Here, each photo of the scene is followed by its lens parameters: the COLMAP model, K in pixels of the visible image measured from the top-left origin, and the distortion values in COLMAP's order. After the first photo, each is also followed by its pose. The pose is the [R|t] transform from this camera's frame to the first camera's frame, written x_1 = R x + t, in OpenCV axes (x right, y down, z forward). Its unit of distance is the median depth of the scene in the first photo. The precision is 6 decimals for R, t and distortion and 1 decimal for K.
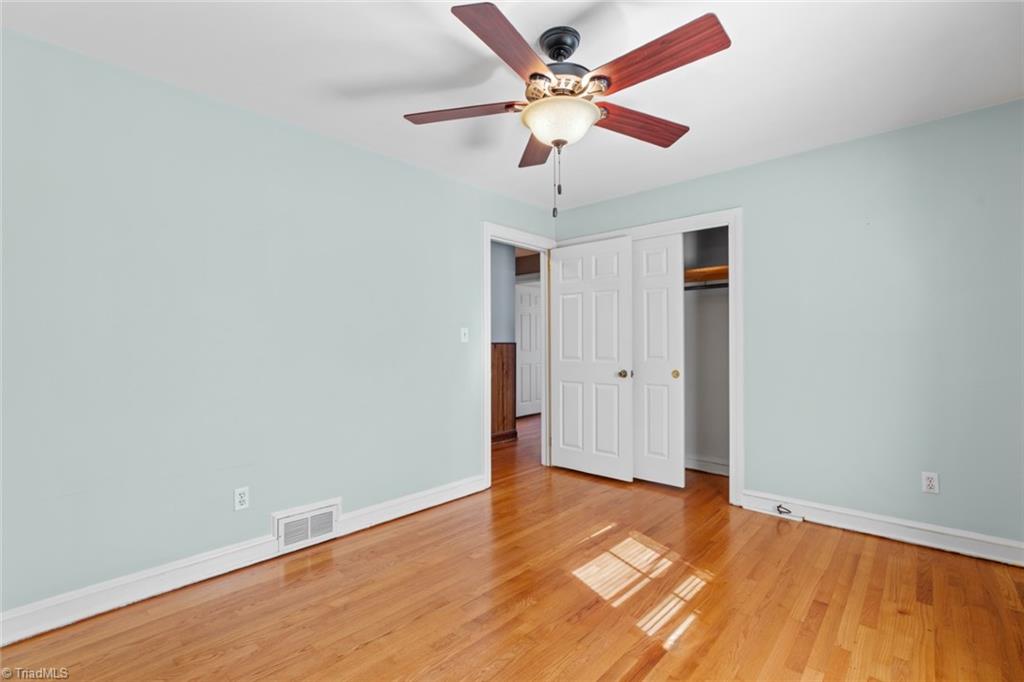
lens RADIAL K [[461.4, 0, 508.4], [0, 461.4, 342.1], [0, 0, 1]] dist [-0.032083, 0.013706]
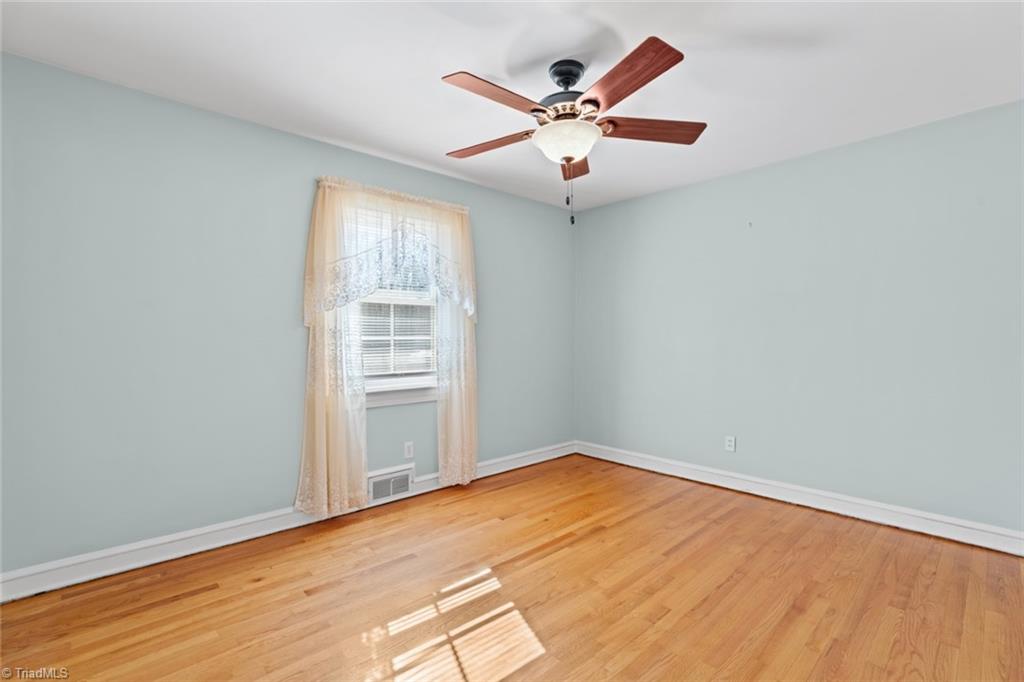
lens RADIAL K [[461.4, 0, 508.4], [0, 461.4, 342.1], [0, 0, 1]] dist [-0.032083, 0.013706]
pose [[-0.996594, 0.007264, 0.082149, 0.147712], [0.007292, 0.999973, 0.000040, 0.016787], [-0.082147, 0.000639, -0.996620, 1.881675]]
